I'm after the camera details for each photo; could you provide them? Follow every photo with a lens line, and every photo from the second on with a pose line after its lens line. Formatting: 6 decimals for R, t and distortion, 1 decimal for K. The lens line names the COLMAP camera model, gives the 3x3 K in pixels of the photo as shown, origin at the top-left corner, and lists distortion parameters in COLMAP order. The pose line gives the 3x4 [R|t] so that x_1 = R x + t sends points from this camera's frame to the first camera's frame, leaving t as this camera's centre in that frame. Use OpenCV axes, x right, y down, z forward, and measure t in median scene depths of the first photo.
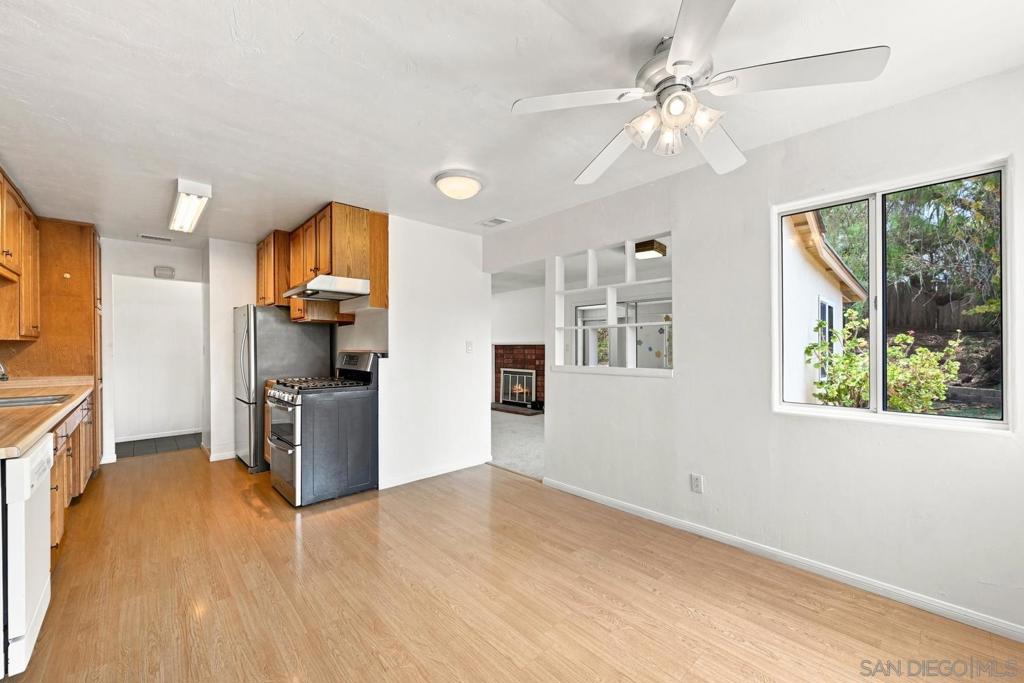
lens RADIAL K [[403.3, 0, 514.5], [0, 403.3, 347.8], [0, 0, 1]] dist [0.000509, 0.000080]
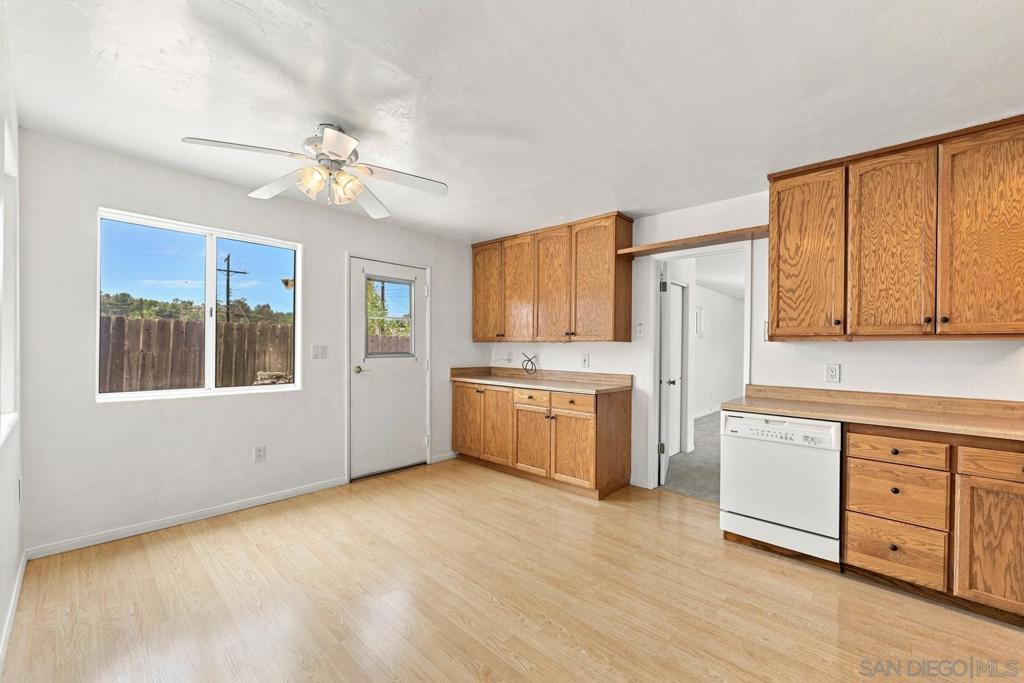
lens RADIAL K [[403.3, 0, 514.5], [0, 403.3, 347.8], [0, 0, 1]] dist [0.000509, 0.000080]
pose [[-0.996293, -0.007843, -0.085666, -0.067890], [-0.008672, 0.999919, 0.009303, -0.004938], [0.085586, 0.010012, -0.996281, 1.248437]]
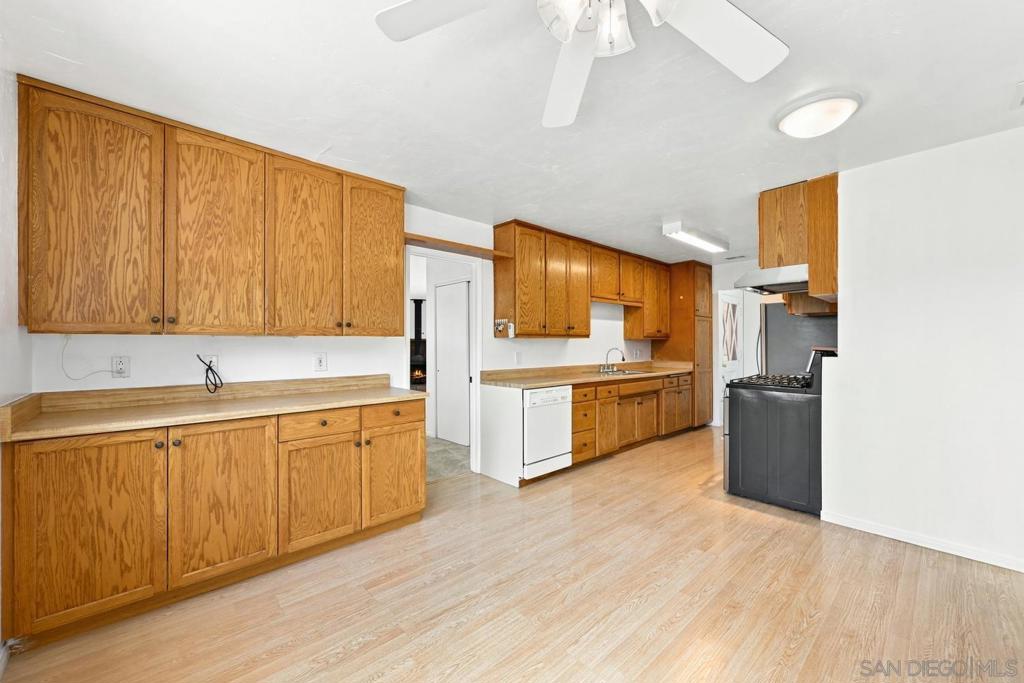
lens RADIAL K [[399.5, 0, 515.7], [0, 399.5, 343.2], [0, 0, 1]] dist [-0.000422, 0.000036]
pose [[-0.003490, 0.000848, -0.999994, 0.522206], [-0.004086, 0.999991, 0.000862, -0.000129], [0.999986, 0.004089, -0.003487, 0.434518]]
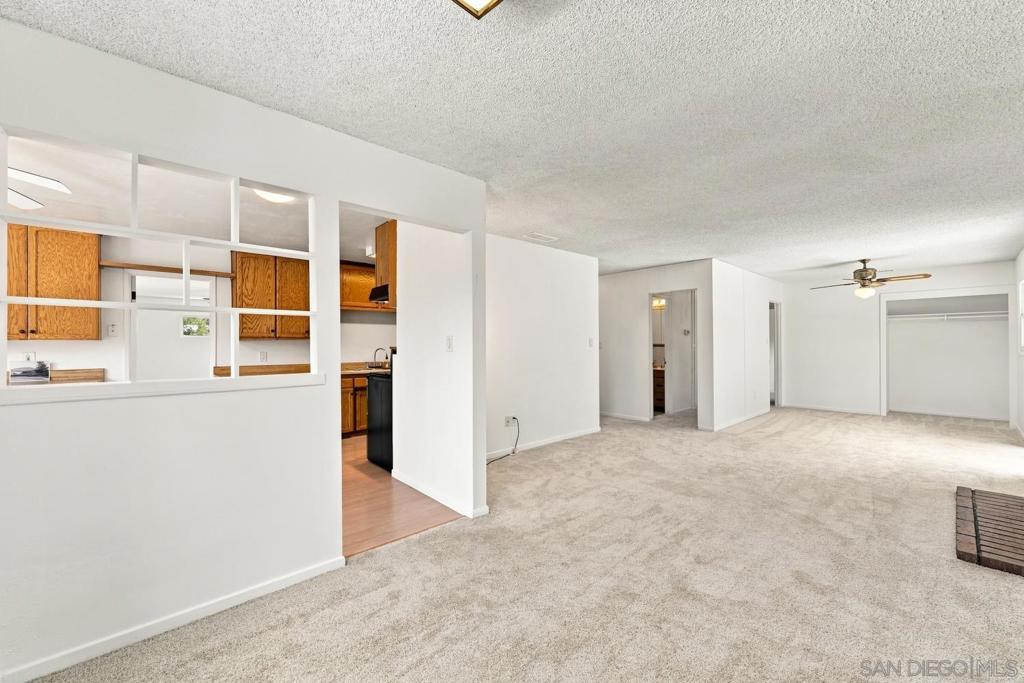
lens RADIAL K [[394.5, 0, 512.8], [0, 394.5, 342.7], [0, 0, 1]] dist [-0.001483, -0.000174]
pose [[-0.018076, -0.004958, -0.999824, 0.790866], [0.001783, 0.999986, -0.004991, 0.003554], [0.999835, -0.001872, -0.018067, 1.504369]]
